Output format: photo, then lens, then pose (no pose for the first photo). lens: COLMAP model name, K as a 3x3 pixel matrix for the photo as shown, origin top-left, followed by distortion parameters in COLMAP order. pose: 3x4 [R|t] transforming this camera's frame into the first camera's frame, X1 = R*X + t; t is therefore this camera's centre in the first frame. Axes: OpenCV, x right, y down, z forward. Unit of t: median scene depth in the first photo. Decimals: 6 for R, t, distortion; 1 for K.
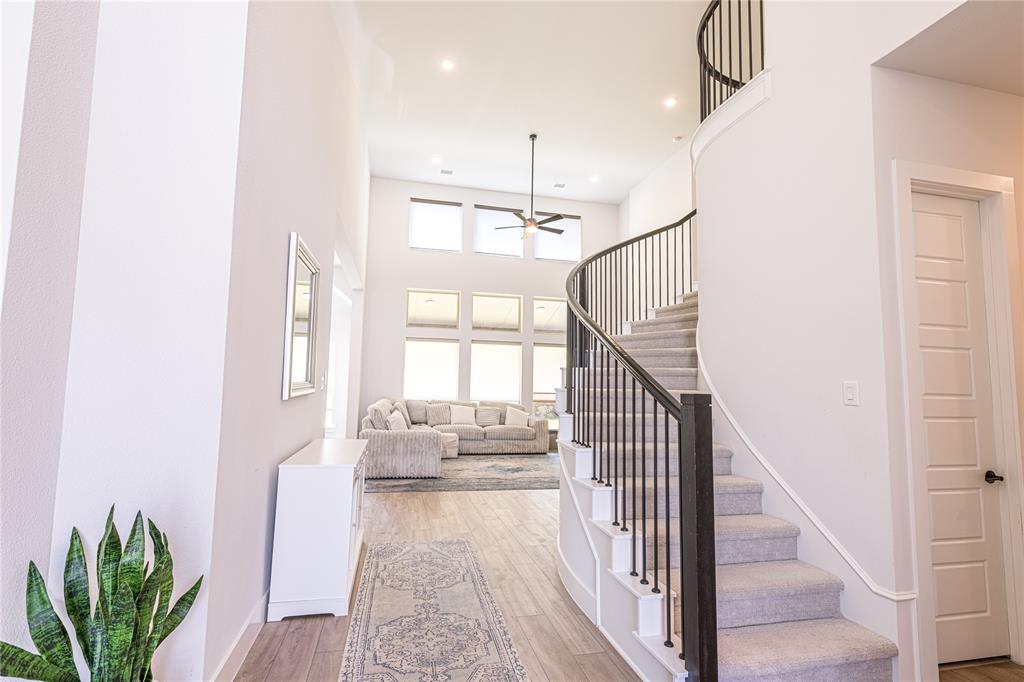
lens RADIAL K [[468.2, 0, 505.5], [0, 468.2, 340.8], [0, 0, 1]] dist [0.004063, -0.000864]
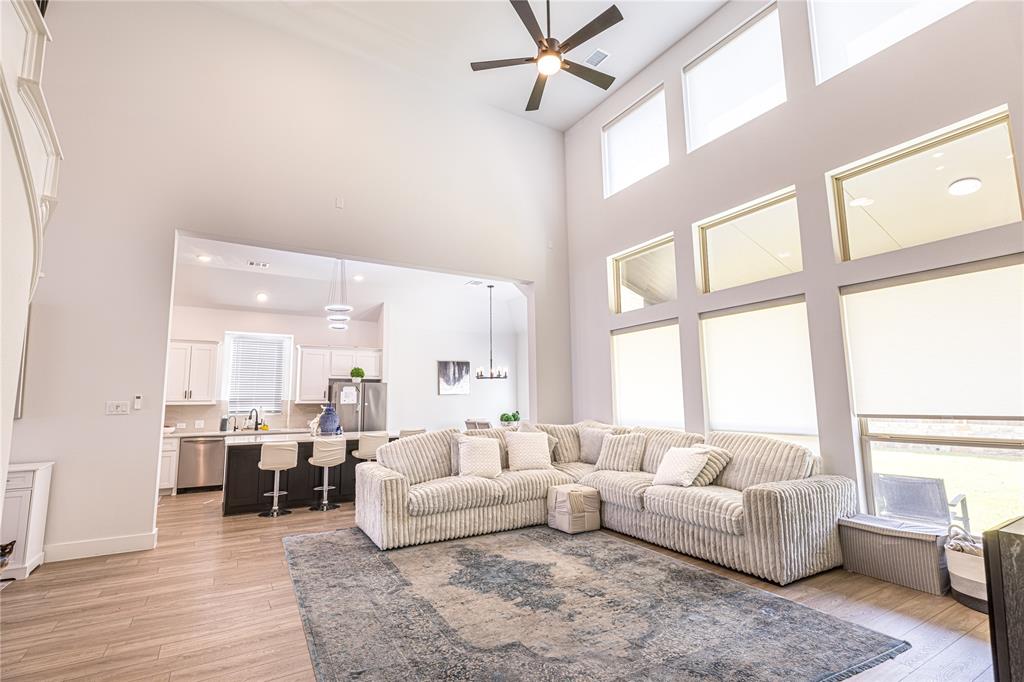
lens RADIAL K [[468.2, 0, 497.6], [0, 468.2, 346.0], [0, 0, 1]] dist [0.004063, -0.000864]
pose [[0.297859, -0.136170, -0.944848, 0.437050], [0.106636, 0.988325, -0.108819, 0.083043], [0.948635, -0.068342, 0.308902, 0.778068]]
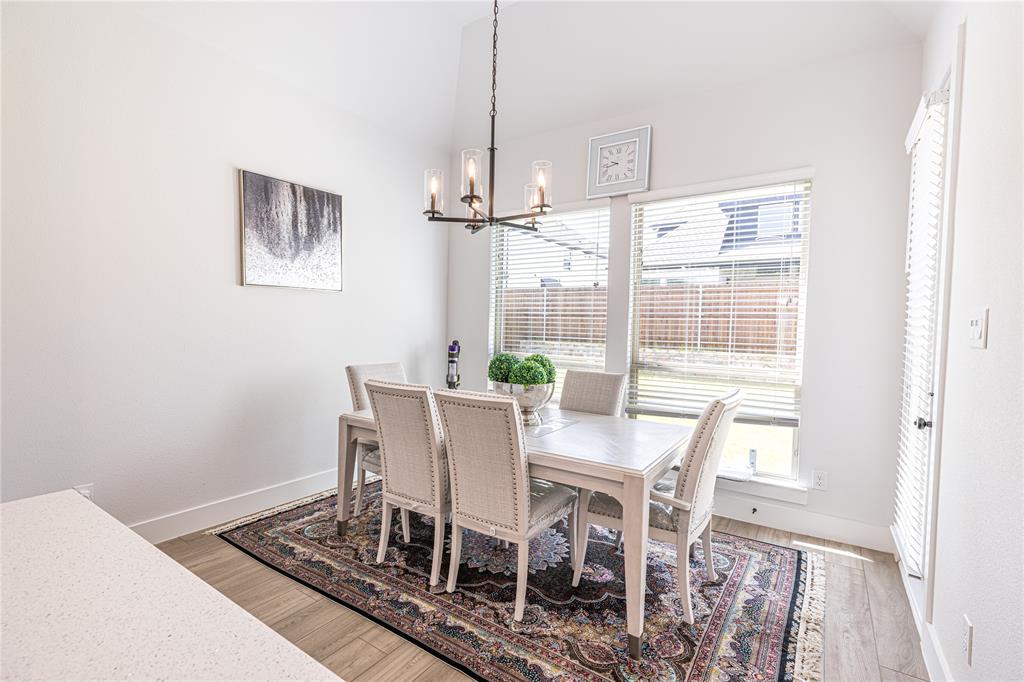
lens RADIAL K [[468.2, 0, 505.5], [0, 468.2, 344.5], [0, 0, 1]] dist [0.004063, -0.000864]
pose [[0.675804, 0.027480, -0.736569, -0.373020], [0.058035, 0.994219, 0.090339, 0.084900], [0.734793, -0.103798, 0.670302, 0.903001]]
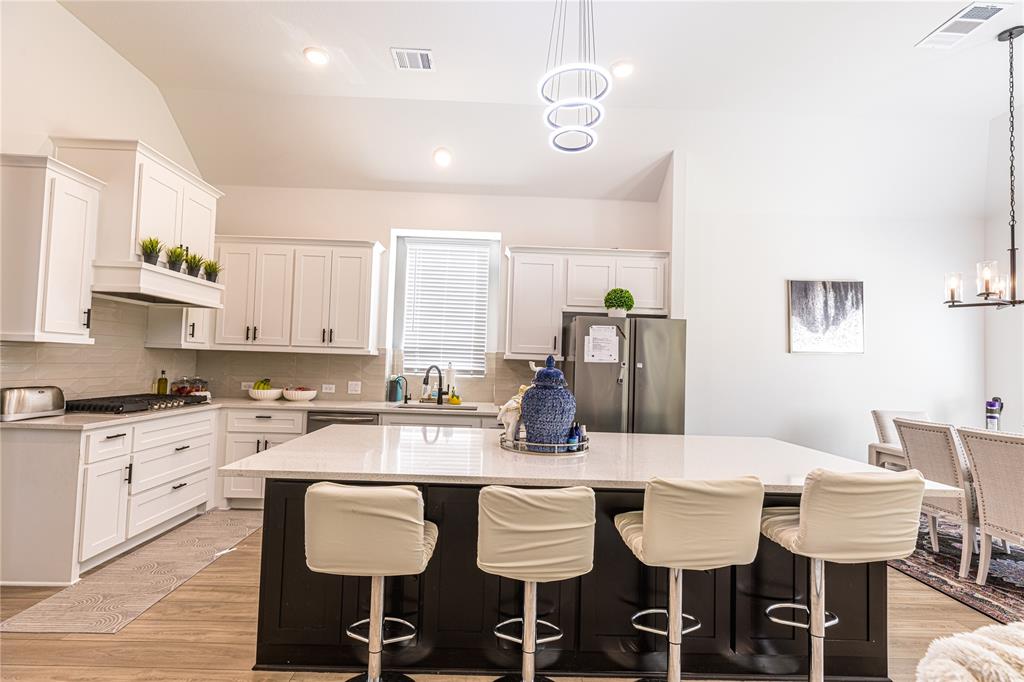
lens RADIAL K [[468.2, 0, 500.7], [0, 468.2, 345.2], [0, 0, 1]] dist [0.004063, -0.000864]
pose [[-0.208157, -0.063878, -0.976007, -0.151015], [0.057620, 0.995331, -0.077432, 0.074900], [0.976397, -0.072356, -0.203504, 0.774779]]
